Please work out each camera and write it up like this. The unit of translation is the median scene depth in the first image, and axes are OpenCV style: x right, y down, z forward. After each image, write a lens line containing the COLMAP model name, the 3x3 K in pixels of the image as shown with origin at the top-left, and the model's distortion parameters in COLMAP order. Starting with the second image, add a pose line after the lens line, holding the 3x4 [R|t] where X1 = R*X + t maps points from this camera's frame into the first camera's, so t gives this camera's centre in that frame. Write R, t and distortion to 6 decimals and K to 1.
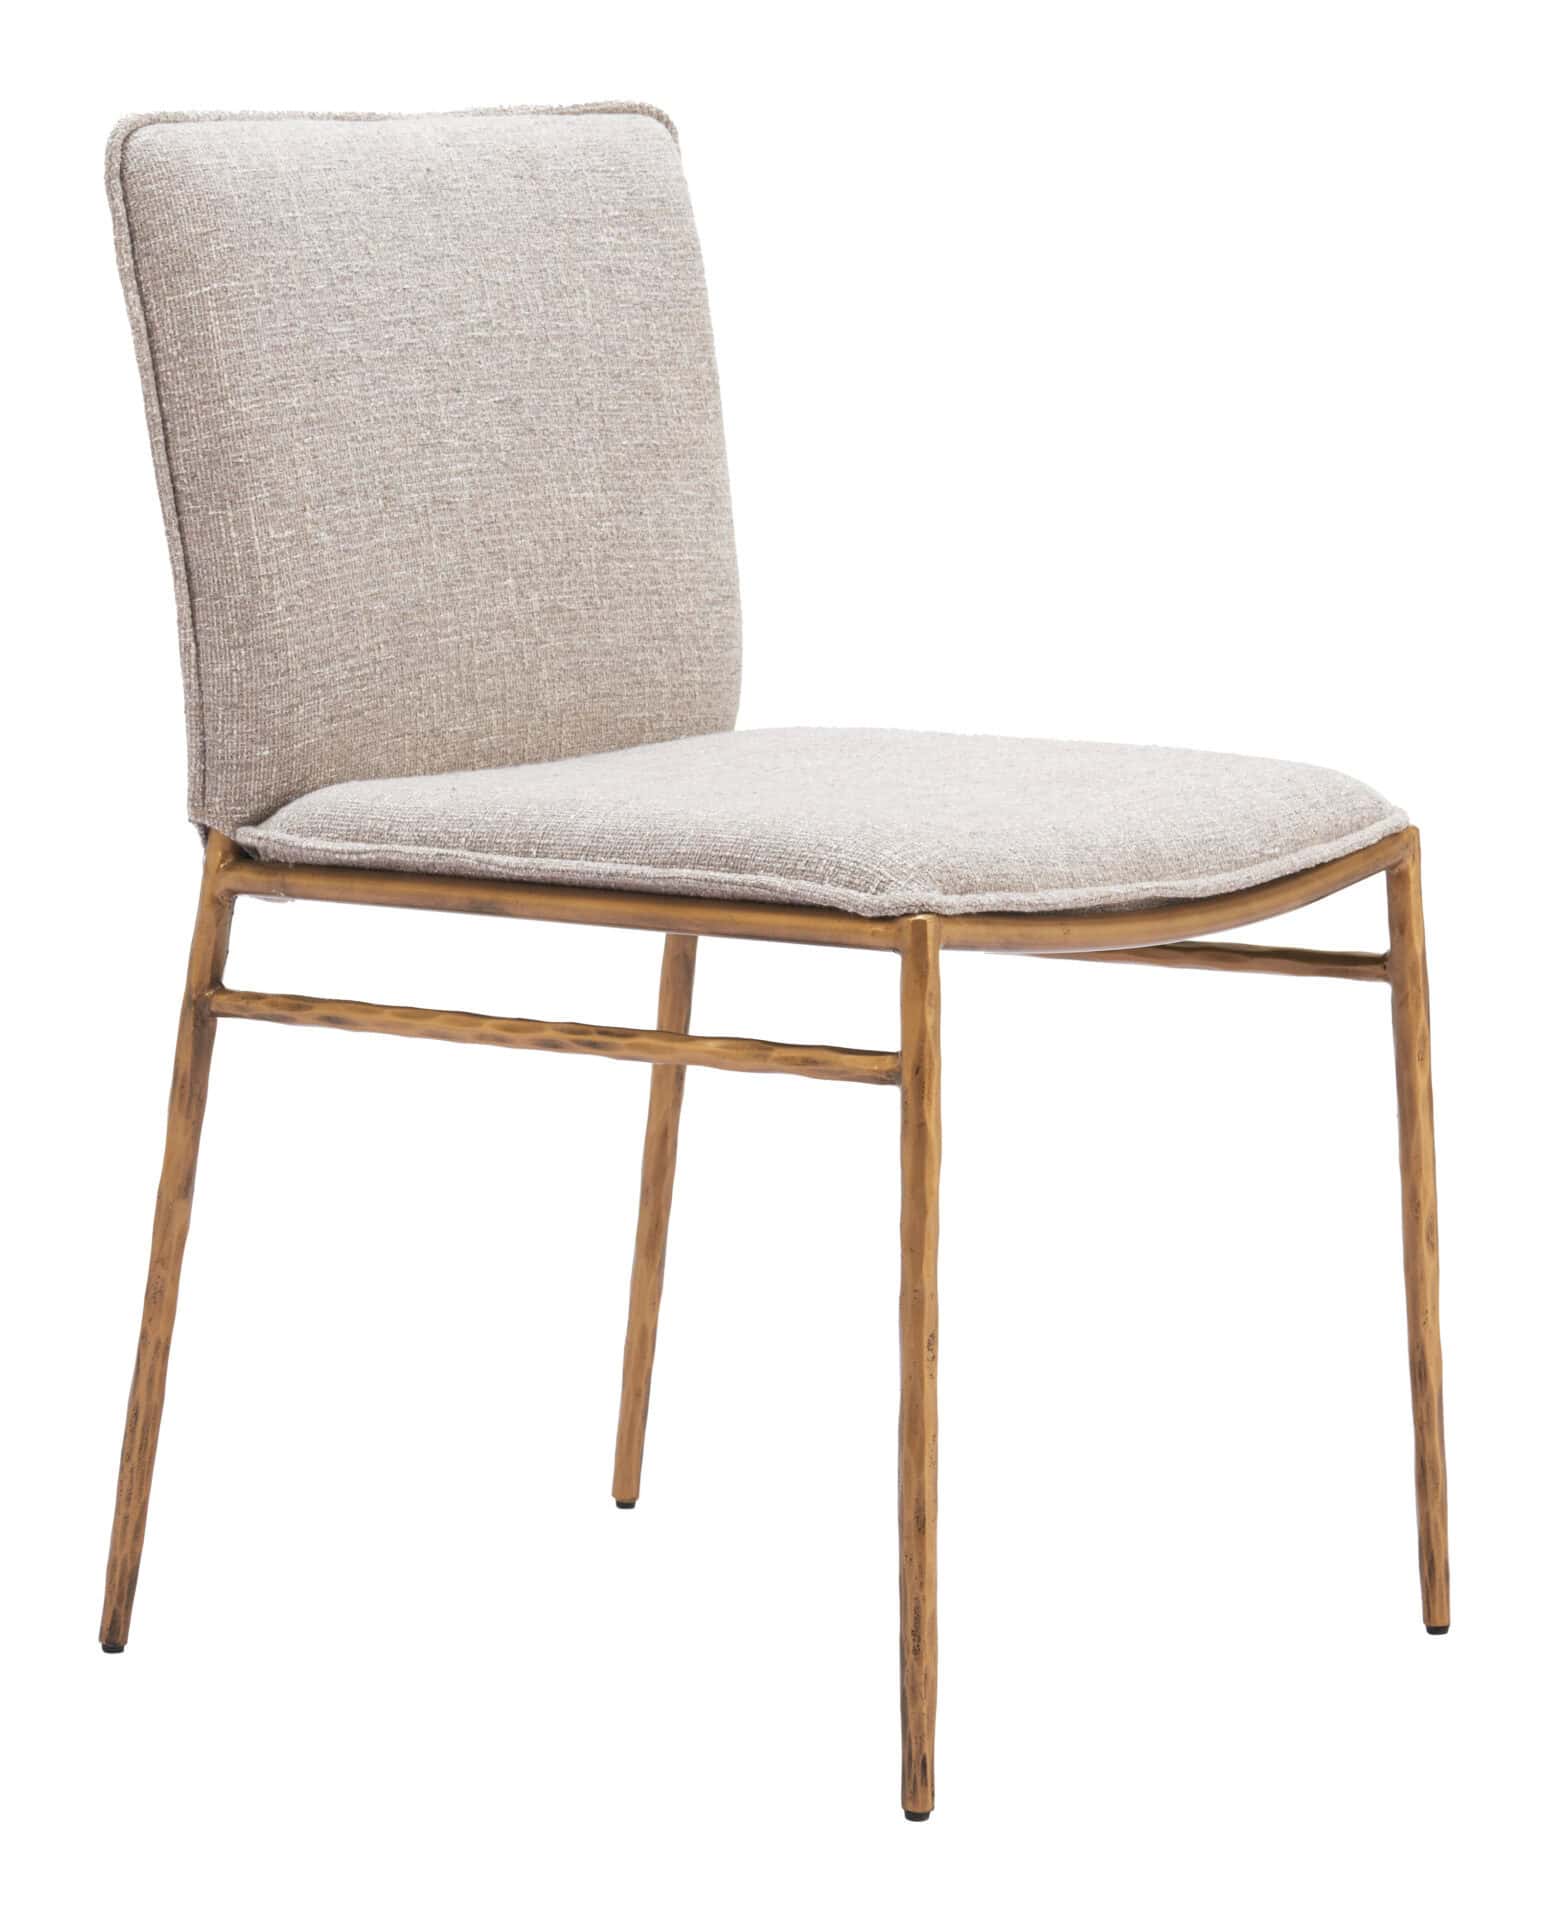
lens RADIAL K [[4136.2, 0, 772.4], [0, 4136.2, 968.4], [0, 0, 1]] dist [0.041824, 0.000000]
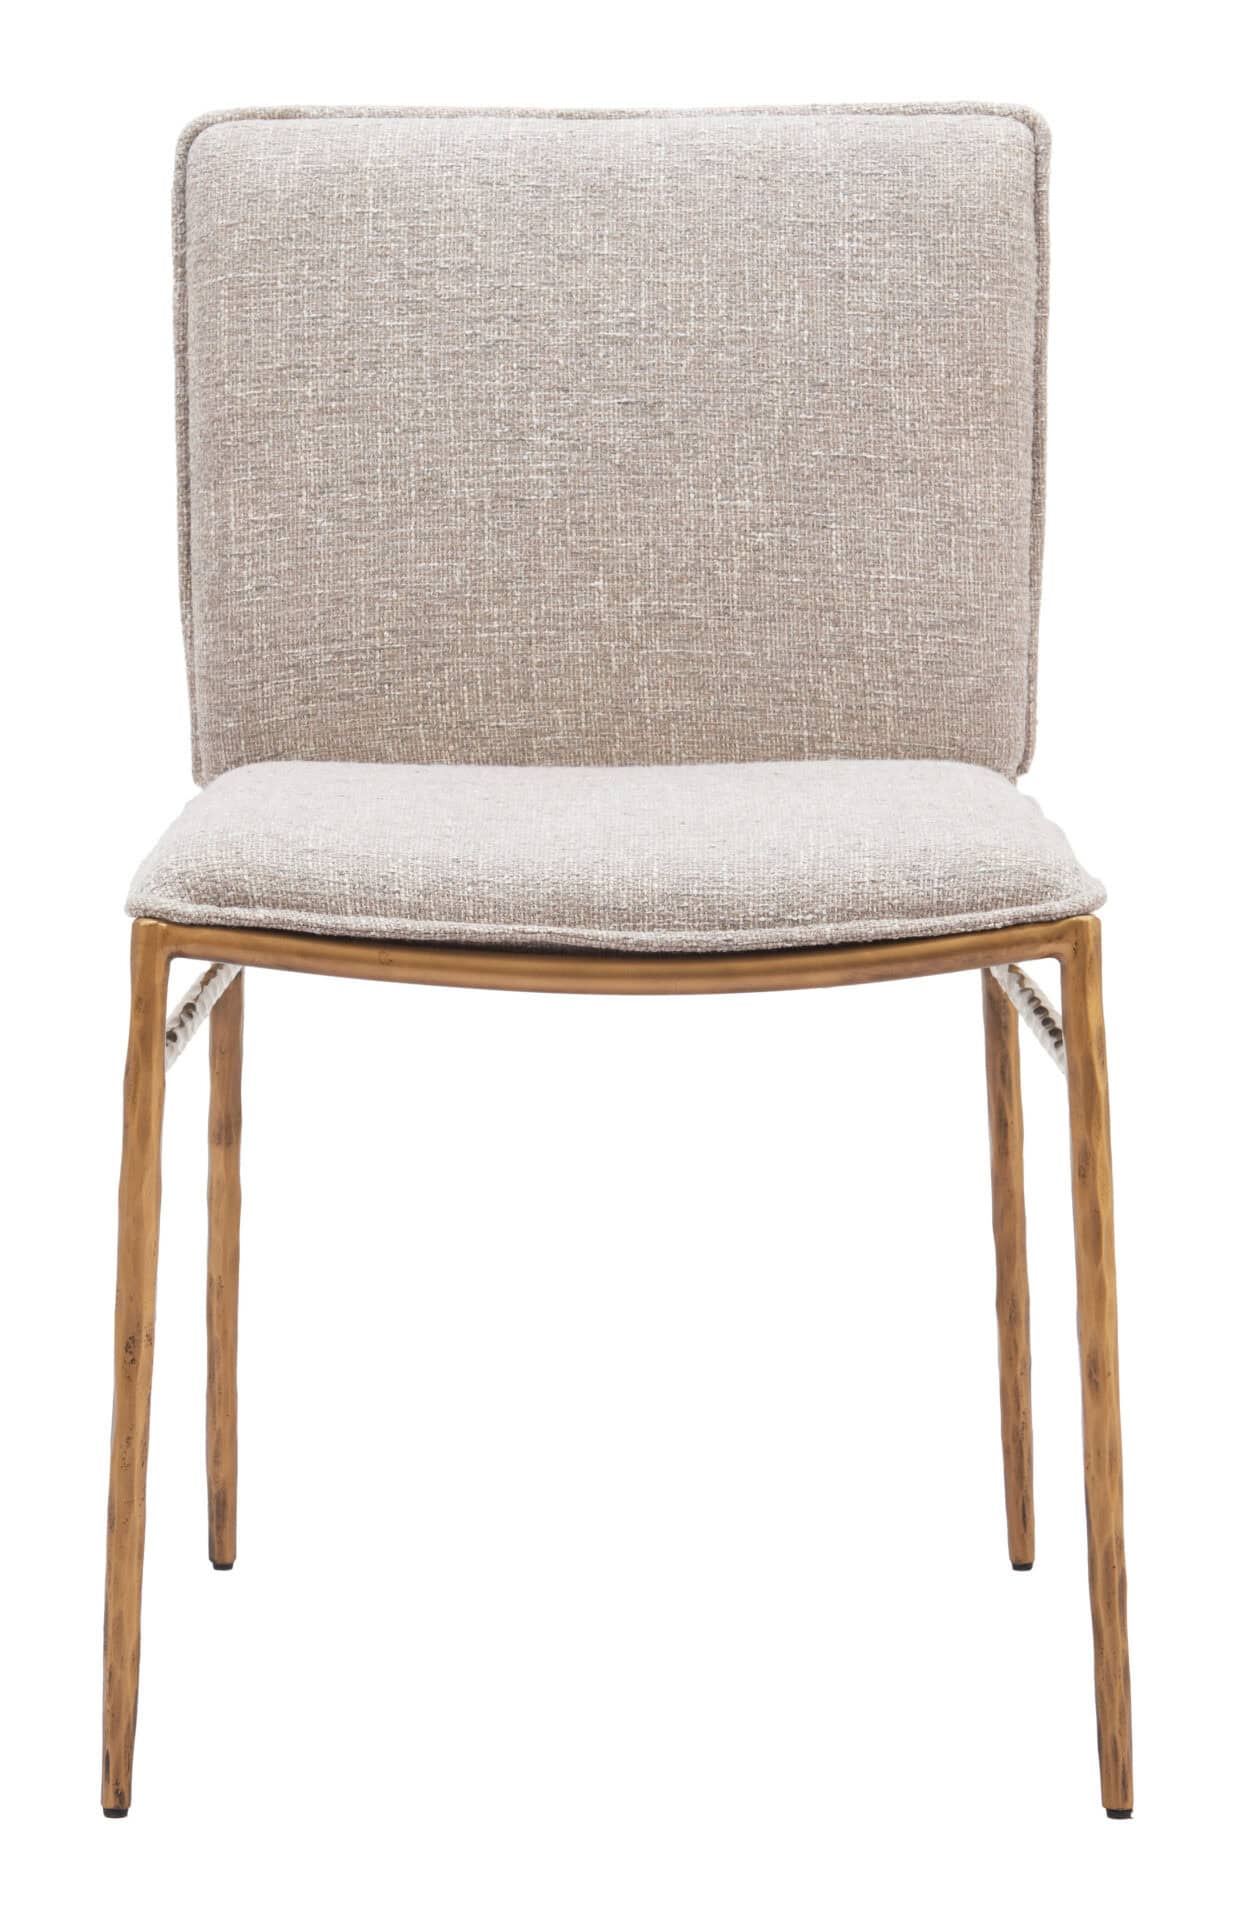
lens RADIAL K [[4411.5, 0, 619.6], [0, 4411.5, 955.7], [0, 0, 1]] dist [0.023141, 0.000000]
pose [[0.829568, 0.120880, -0.545165, 0.558237], [-0.124688, 0.991737, 0.030162, -0.039462], [0.544307, 0.042954, 0.837786, 0.125421]]
